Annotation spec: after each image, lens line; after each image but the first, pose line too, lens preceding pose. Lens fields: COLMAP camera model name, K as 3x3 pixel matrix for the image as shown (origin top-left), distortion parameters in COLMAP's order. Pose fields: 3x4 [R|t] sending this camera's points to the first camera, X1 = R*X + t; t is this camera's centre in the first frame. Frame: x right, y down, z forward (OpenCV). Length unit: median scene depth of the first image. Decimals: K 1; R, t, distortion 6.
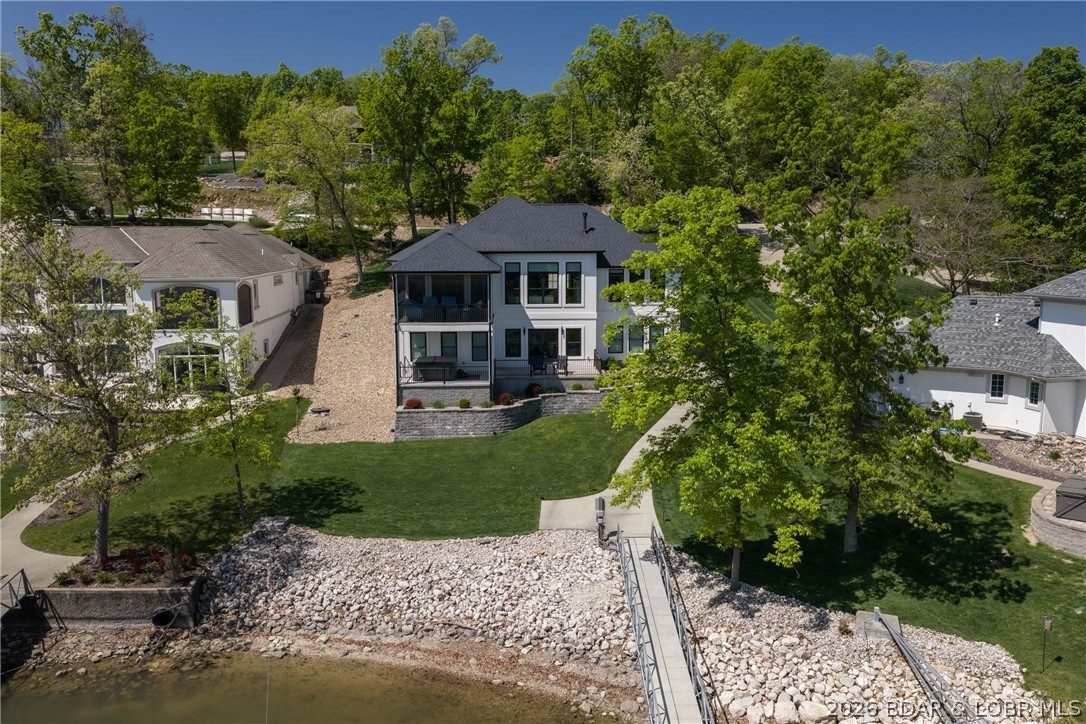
lens RADIAL K [[884.5, 0, 543.0], [0, 884.5, 362.0], [0, 0, 1]] dist [-0.006555, 0.007463]
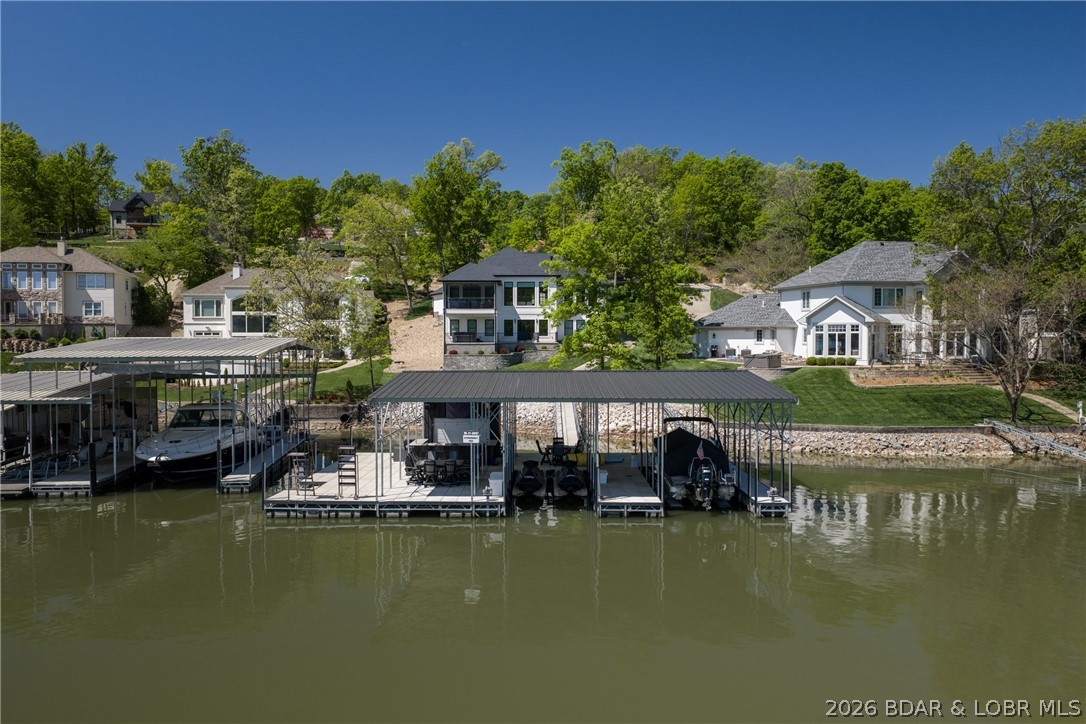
lens RADIAL K [[884.5, 0, 543.0], [0, 884.5, 362.0], [0, 0, 1]] dist [-0.006555, 0.007463]
pose [[0.999960, 0.002091, -0.008674, 0.034768], [-0.003037, 0.993861, -0.110598, 0.167591], [0.008389, 0.110619, 0.993827, -0.508033]]
